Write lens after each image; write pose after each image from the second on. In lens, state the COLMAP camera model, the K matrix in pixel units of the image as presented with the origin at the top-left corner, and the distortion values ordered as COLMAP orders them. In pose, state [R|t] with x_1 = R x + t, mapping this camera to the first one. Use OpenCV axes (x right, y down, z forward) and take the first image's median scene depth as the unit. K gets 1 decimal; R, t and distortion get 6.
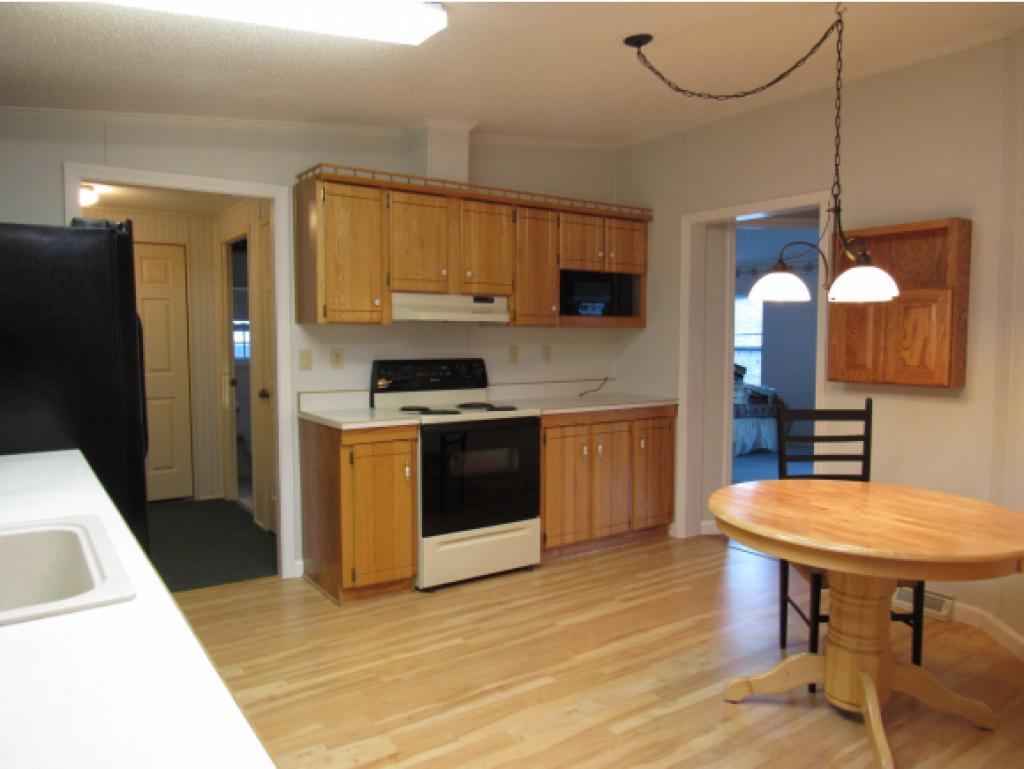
lens RADIAL K [[729.5, 0, 512.0], [0, 729.5, 384.5], [0, 0, 1]] dist [-0.001056, 0.001769]
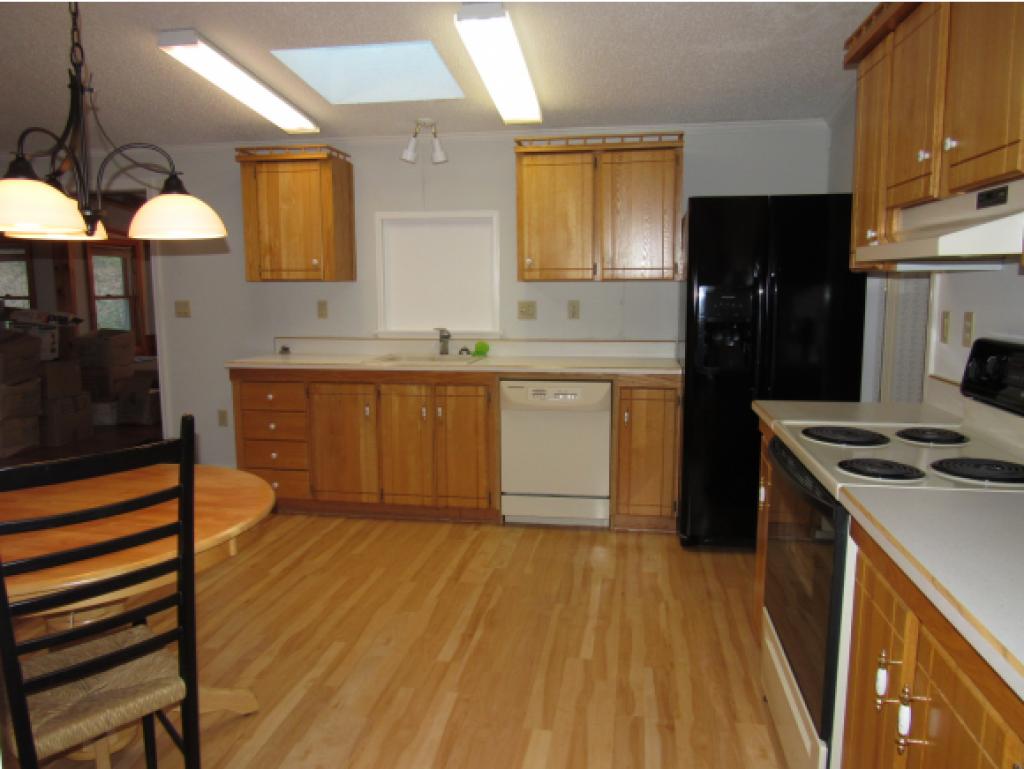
lens RADIAL K [[729.5, 0, 512.0], [0, 729.5, 384.5], [0, 0, 1]] dist [-0.001056, 0.001769]
pose [[-0.694550, 0.092806, -0.713433, 0.634860], [-0.049232, 0.983189, 0.175826, -0.112225], [0.717758, 0.157244, -0.678305, 1.666216]]
